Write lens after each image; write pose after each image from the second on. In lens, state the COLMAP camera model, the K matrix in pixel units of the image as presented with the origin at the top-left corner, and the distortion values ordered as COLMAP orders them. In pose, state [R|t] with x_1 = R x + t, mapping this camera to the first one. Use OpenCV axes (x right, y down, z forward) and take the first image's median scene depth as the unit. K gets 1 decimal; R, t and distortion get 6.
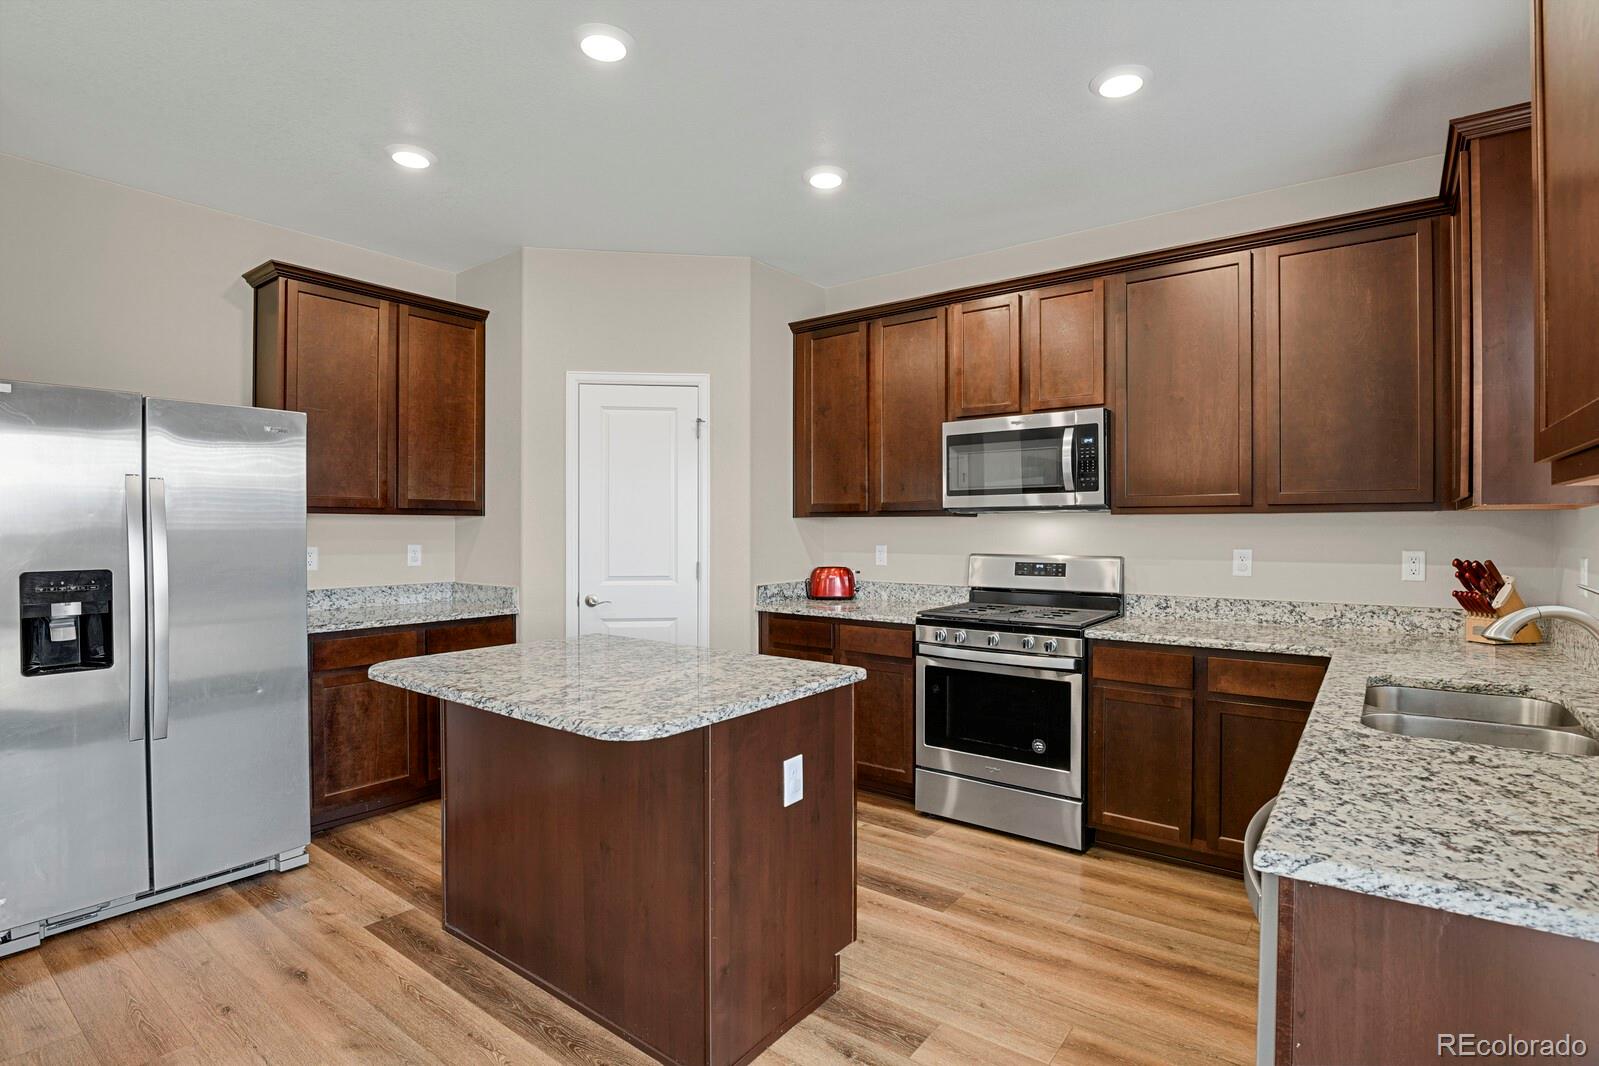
lens RADIAL K [[782.4, 0, 801.3], [0, 782.4, 530.1], [0, 0, 1]] dist [-0.025497, -0.002041]
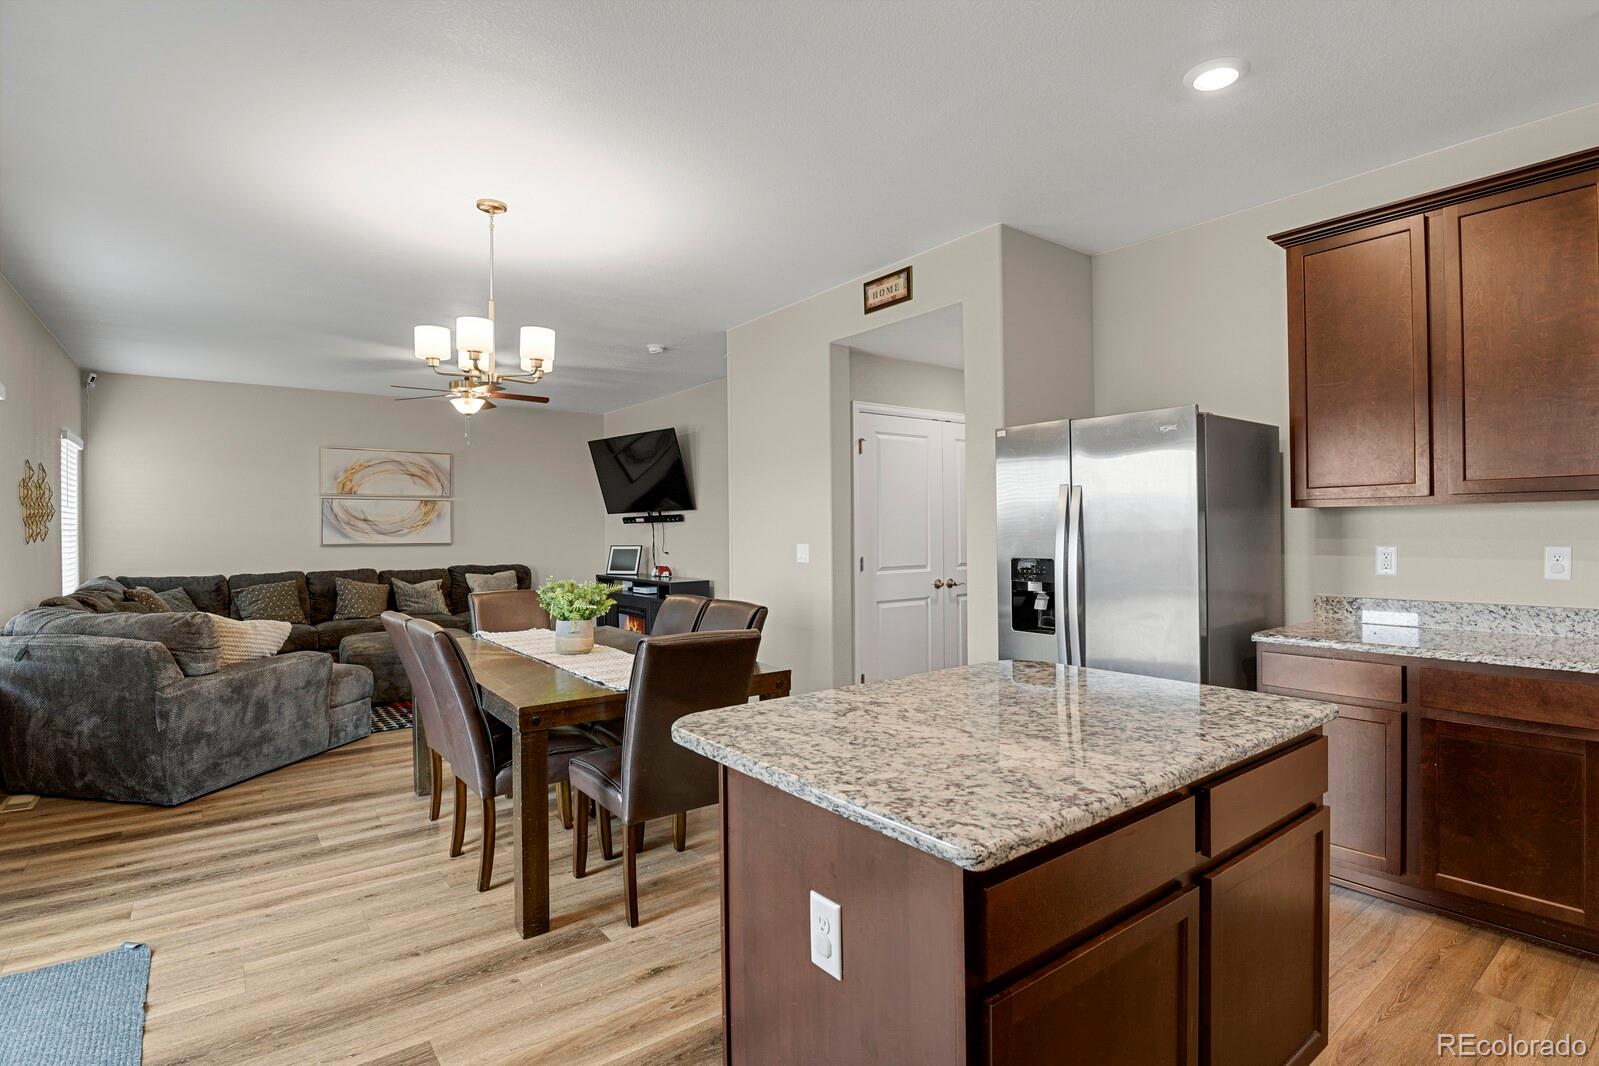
lens RADIAL K [[782.4, 0, 809.6], [0, 782.4, 530.2], [0, 0, 1]] dist [-0.025497, -0.002041]
pose [[-0.265482, 0.001742, -0.964114, 0.341559], [0.006323, 0.999980, 0.000065, 0.000667], [0.964095, -0.006079, -0.265488, 0.673452]]
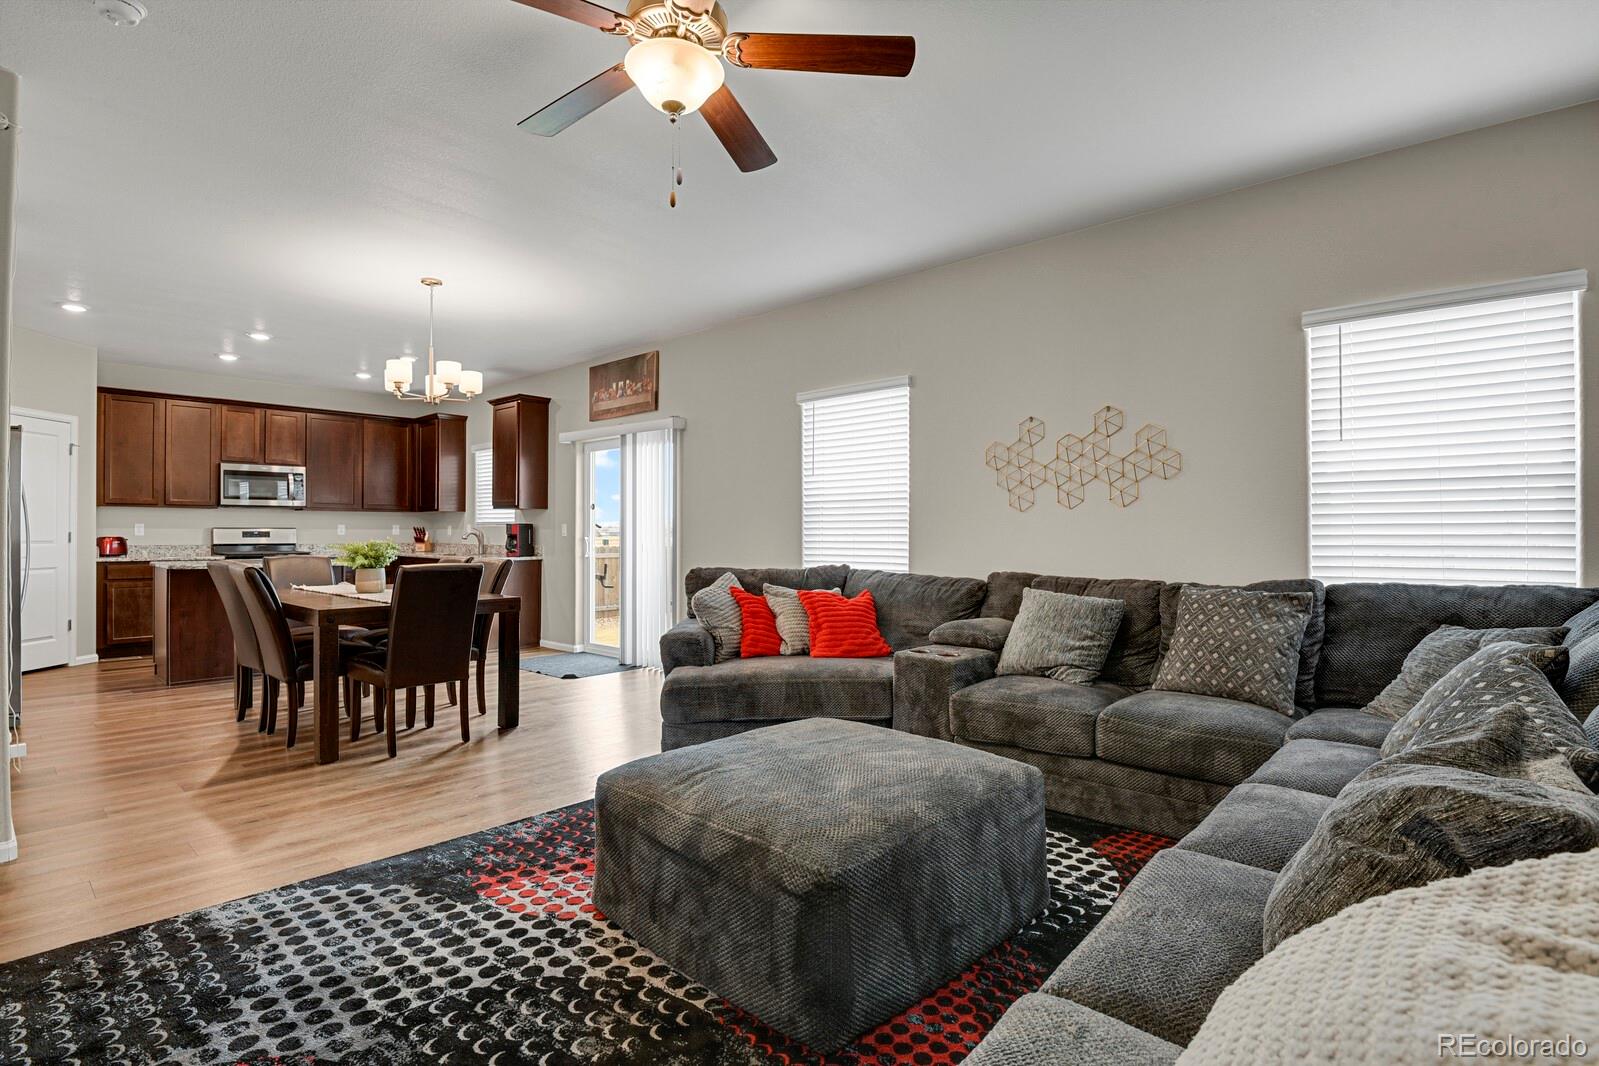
lens RADIAL K [[782.4, 0, 806.2], [0, 782.4, 531.3], [0, 0, 1]] dist [-0.025497, -0.002041]
pose [[0.082058, 0.002002, 0.996626, -1.815993], [0.000534, 0.999998, -0.002052, 0.050508], [-0.996627, 0.000701, 0.082057, -0.745313]]
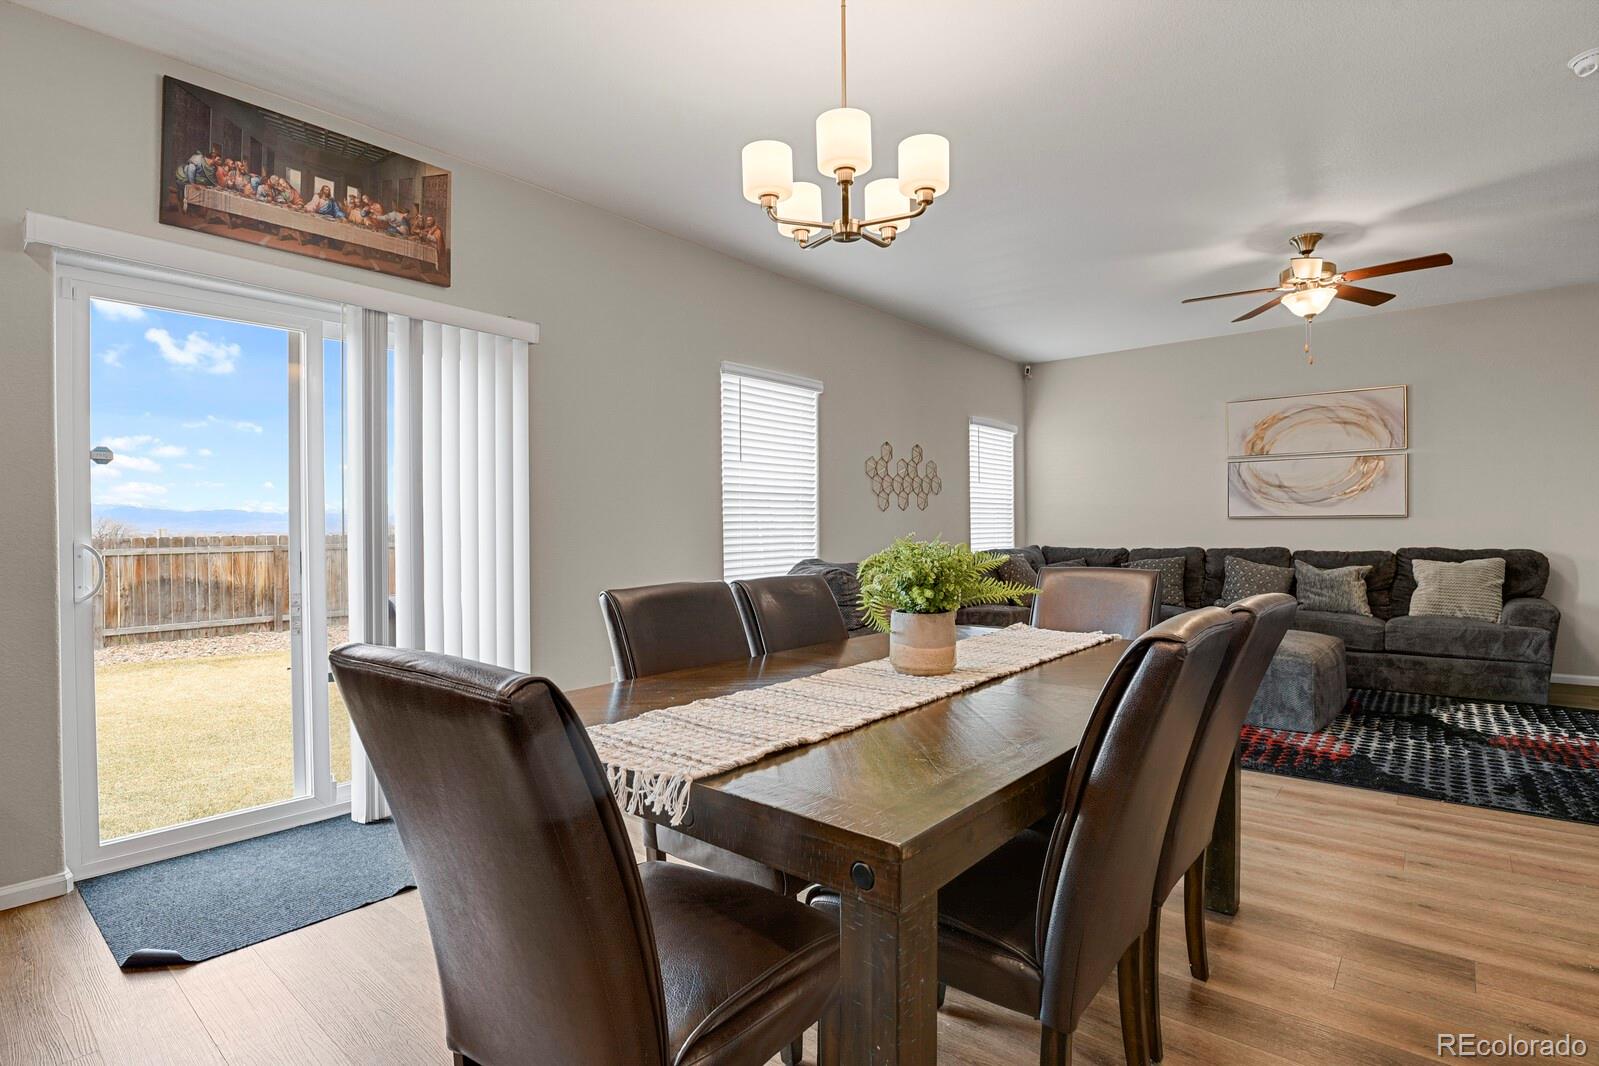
lens RADIAL K [[782.4, 0, 801.8], [0, 782.4, 538.0], [0, 0, 1]] dist [-0.025497, -0.002041]
pose [[-0.998721, 0.007202, 0.050043, -0.472251], [0.007794, 0.999902, 0.011645, 0.053022], [-0.049954, 0.012020, -0.998679, 0.674750]]
